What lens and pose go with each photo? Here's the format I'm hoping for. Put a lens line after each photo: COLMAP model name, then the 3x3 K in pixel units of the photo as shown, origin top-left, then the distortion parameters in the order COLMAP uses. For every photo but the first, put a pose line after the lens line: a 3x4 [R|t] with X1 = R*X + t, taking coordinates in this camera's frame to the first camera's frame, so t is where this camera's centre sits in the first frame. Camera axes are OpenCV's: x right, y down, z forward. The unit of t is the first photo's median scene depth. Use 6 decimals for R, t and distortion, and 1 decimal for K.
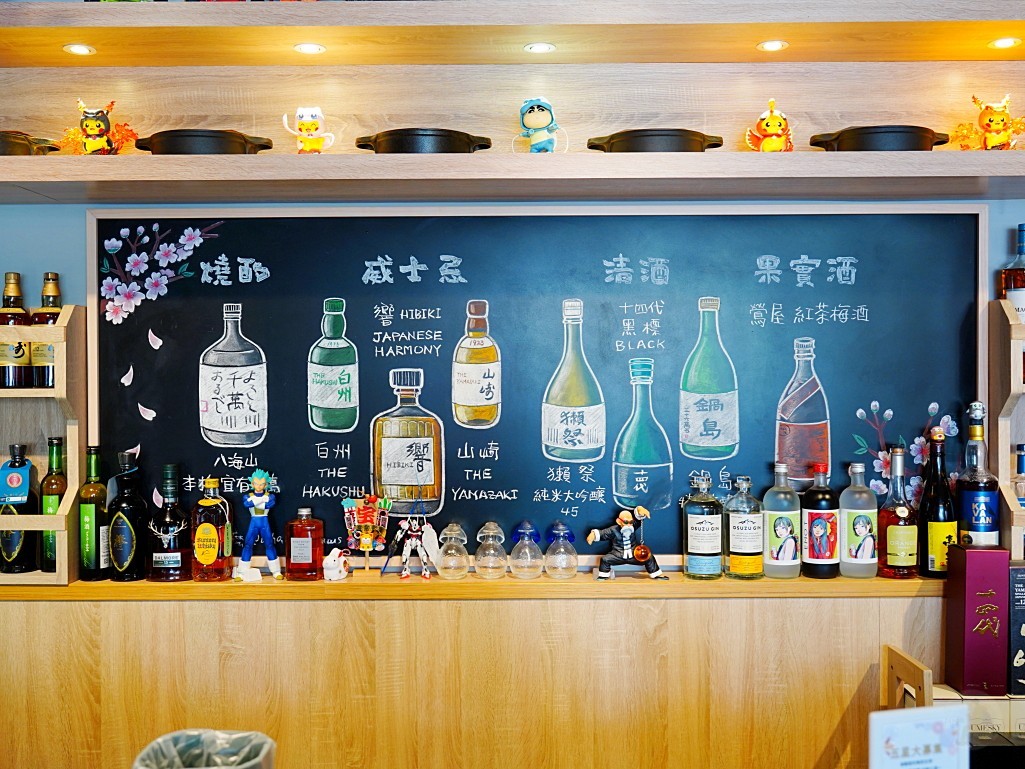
lens RADIAL K [[979.0, 0, 511.3], [0, 979.0, 386.3], [0, 0, 1]] dist [0.007125, 0.000000]
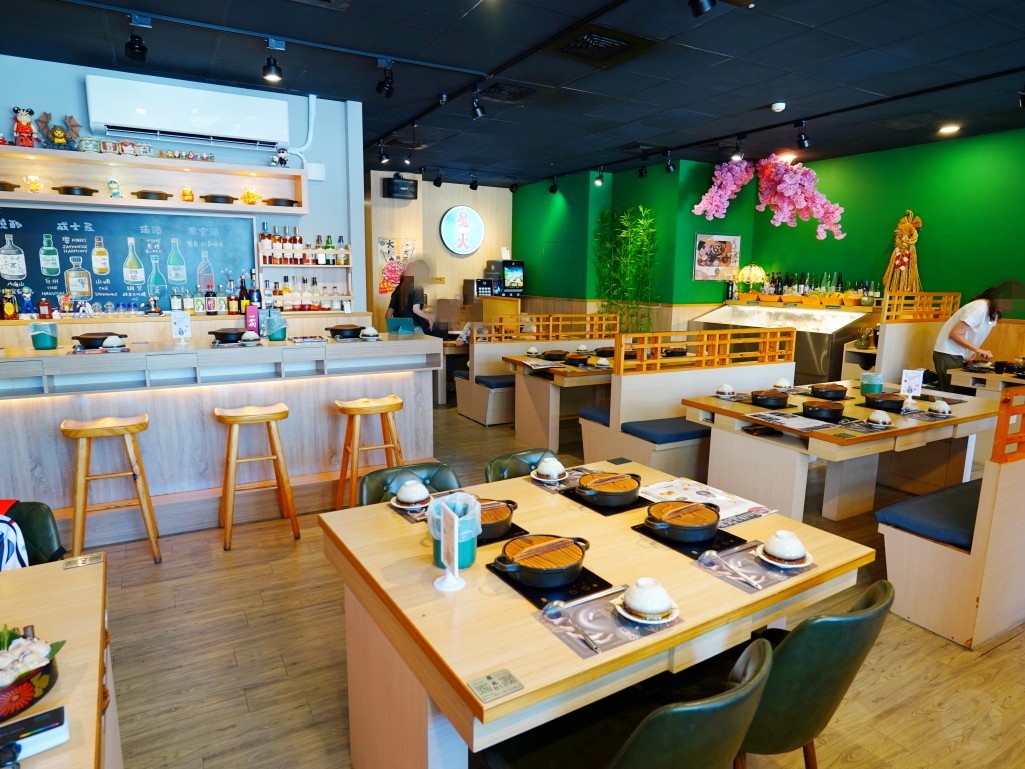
lens RADIAL K [[645.9, 0, 507.8], [0, 645.9, 381.6], [0, 0, 1]] dist [-0.002778, 0.005729]
pose [[0.878906, -0.067539, 0.472189, 0.122637], [-0.013584, 0.985979, 0.166314, 0.016380], [-0.476801, -0.152588, 0.865666, -1.712475]]
